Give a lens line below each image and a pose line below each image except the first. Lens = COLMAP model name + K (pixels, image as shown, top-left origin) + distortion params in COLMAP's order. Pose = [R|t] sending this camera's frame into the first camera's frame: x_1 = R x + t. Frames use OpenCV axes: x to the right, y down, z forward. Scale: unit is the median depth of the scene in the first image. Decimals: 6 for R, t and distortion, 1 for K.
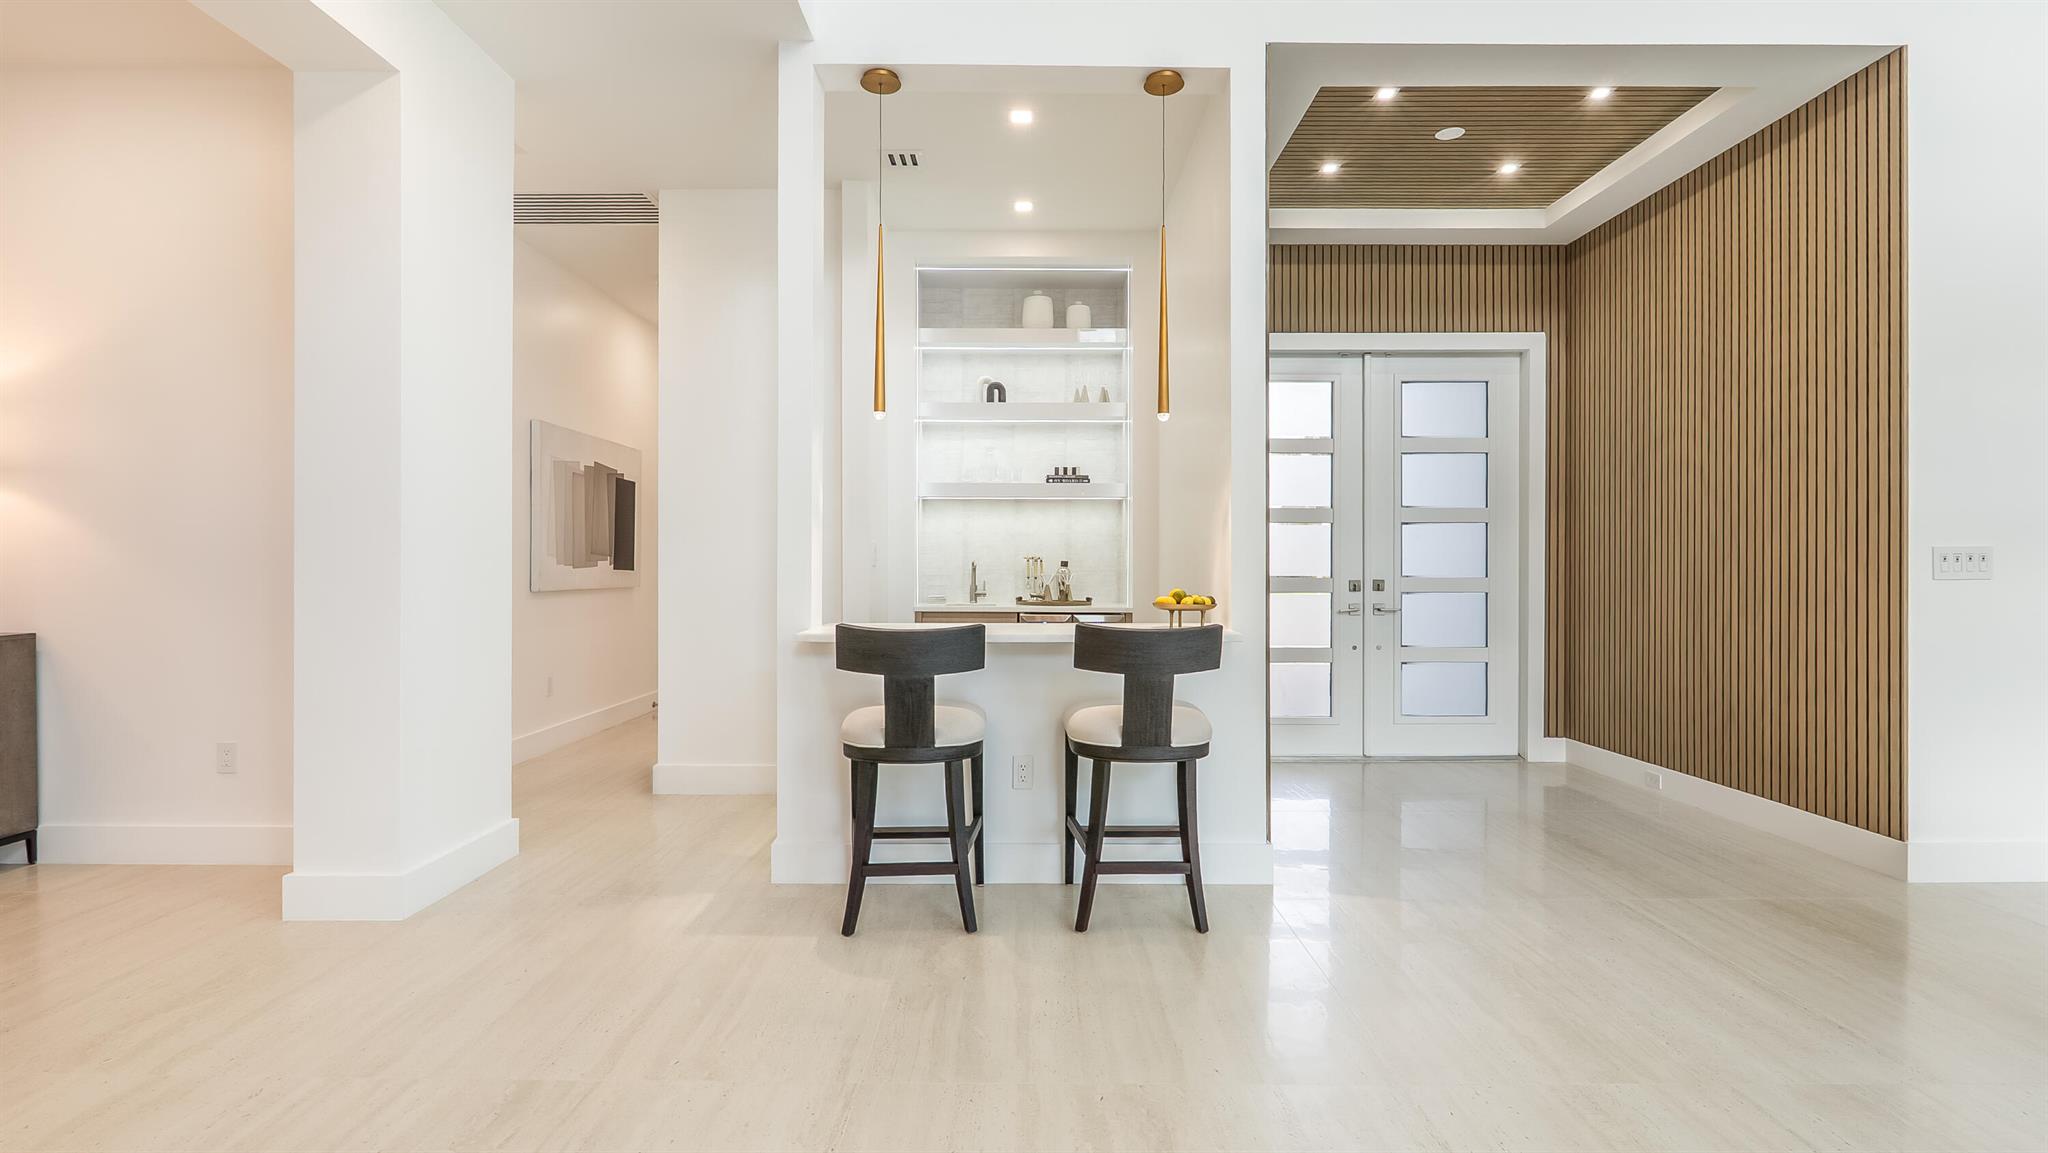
lens RADIAL K [[958.5, 0, 1022.8], [0, 958.5, 563.2], [0, 0, 1]] dist [-0.008762, 0.000404]
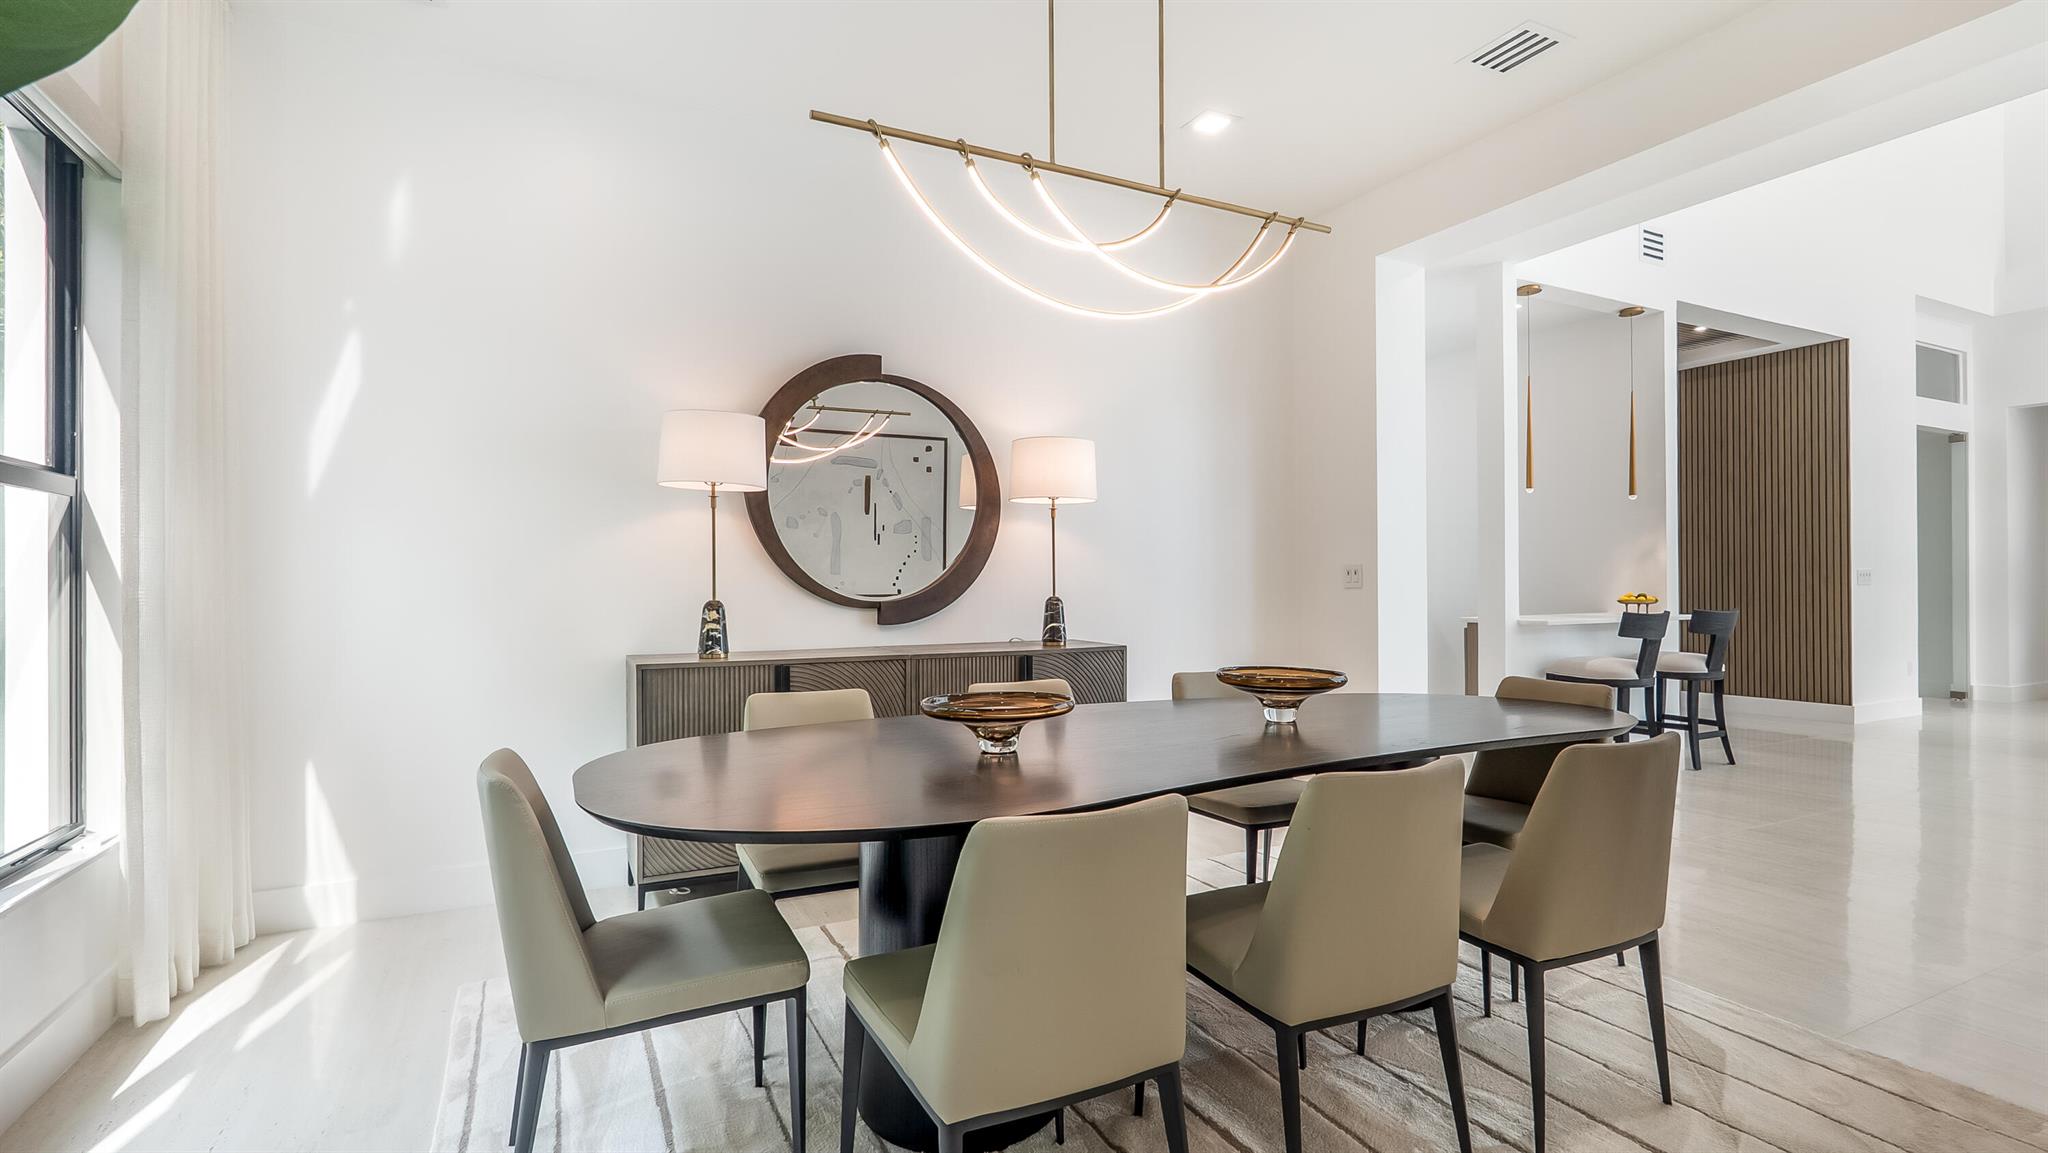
lens RADIAL K [[958.5, 0, 1024.8], [0, 958.5, 583.8], [0, 0, 1]] dist [-0.008762, 0.000404]
pose [[0.893131, -0.005511, 0.449763, -1.714908], [0.007187, 0.999972, -0.002018, 0.005831], [-0.449739, 0.005034, 0.893146, -0.094058]]
